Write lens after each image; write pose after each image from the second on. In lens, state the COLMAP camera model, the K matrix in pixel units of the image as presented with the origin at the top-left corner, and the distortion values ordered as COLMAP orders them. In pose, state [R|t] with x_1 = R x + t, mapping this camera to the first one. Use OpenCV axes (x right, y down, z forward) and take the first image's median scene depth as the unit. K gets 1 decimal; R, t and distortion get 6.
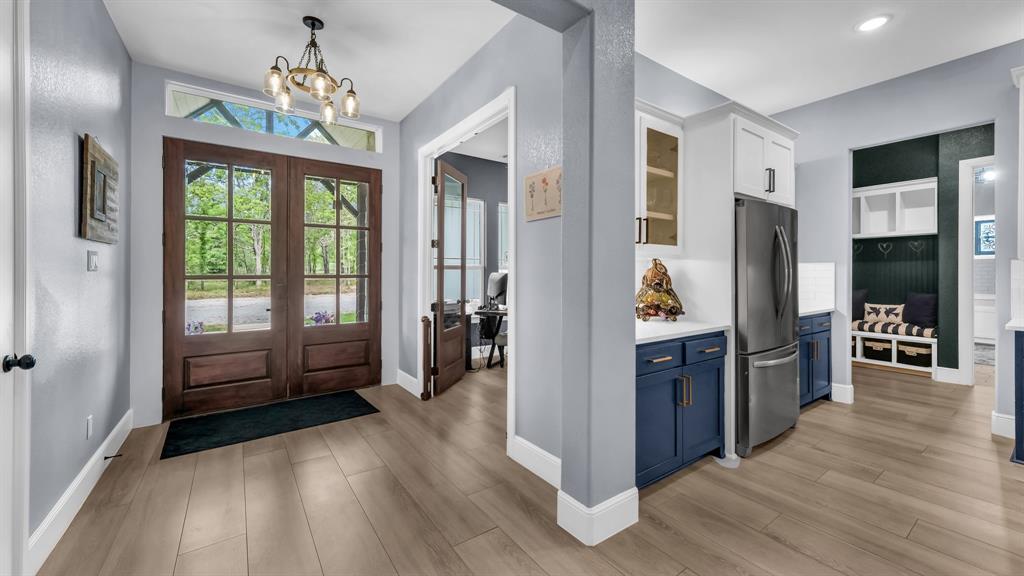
lens RADIAL K [[393.1, 0, 512.0], [0, 393.1, 274.0], [0, 0, 1]] dist [-0.000092, 0.000013]
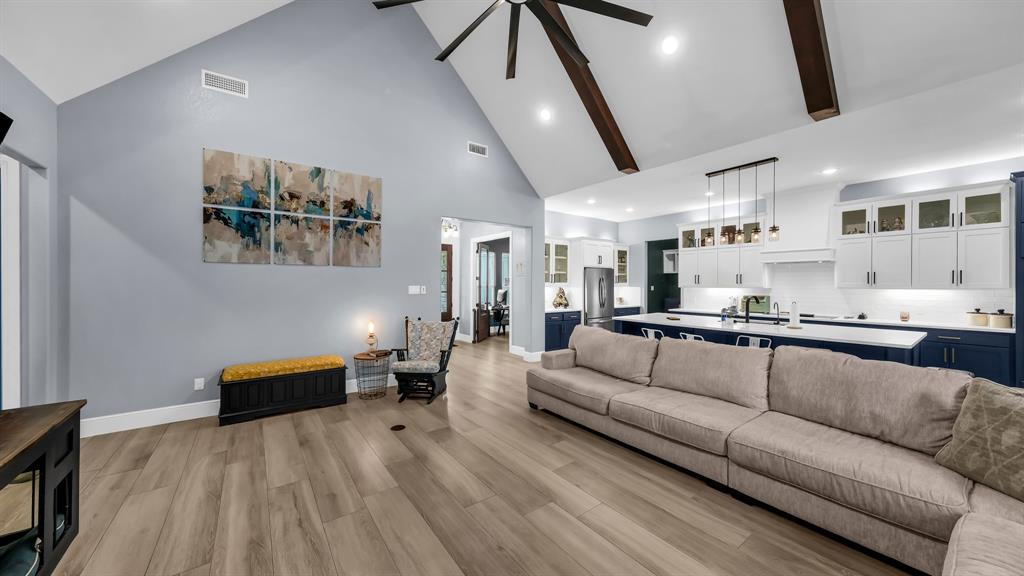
lens RADIAL K [[359.1, 0, 512.8], [0, 359.1, 285.4], [0, 0, 1]] dist [-0.001095, -0.000006]
pose [[0.999836, 0.001915, 0.017992, -0.018901], [-0.001897, 0.999998, -0.000994, -0.028091], [-0.017994, 0.000960, 0.999838, -0.996687]]
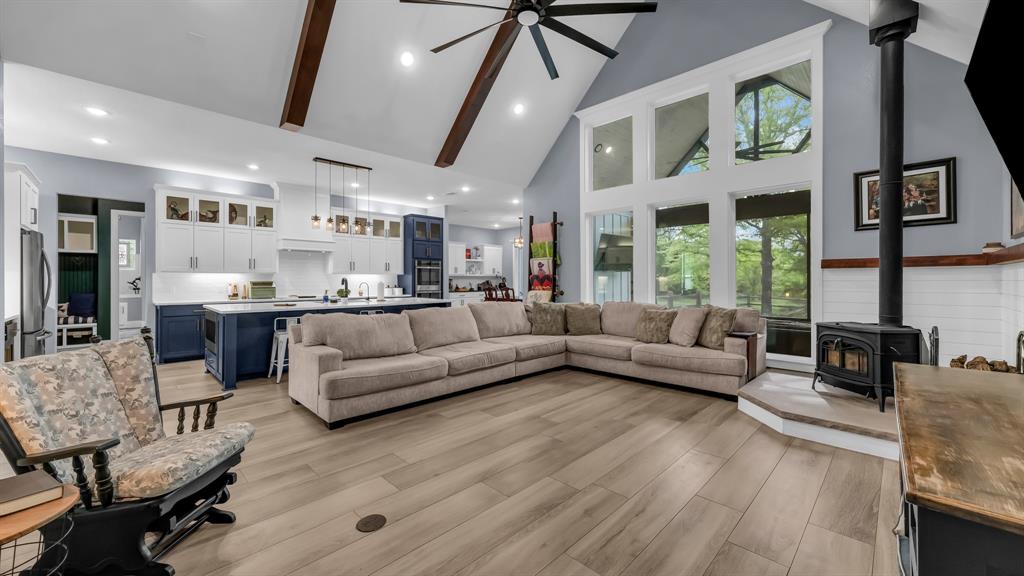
lens RADIAL K [[391.5, 0, 514.5], [0, 391.5, 279.5], [0, 0, 1]] dist [0.000717, 0.000098]
pose [[-0.175355, -0.001436, 0.984504, -0.691327], [0.005762, 0.999980, 0.002485, 0.003330], [-0.984488, 0.006109, -0.175343, -0.322141]]
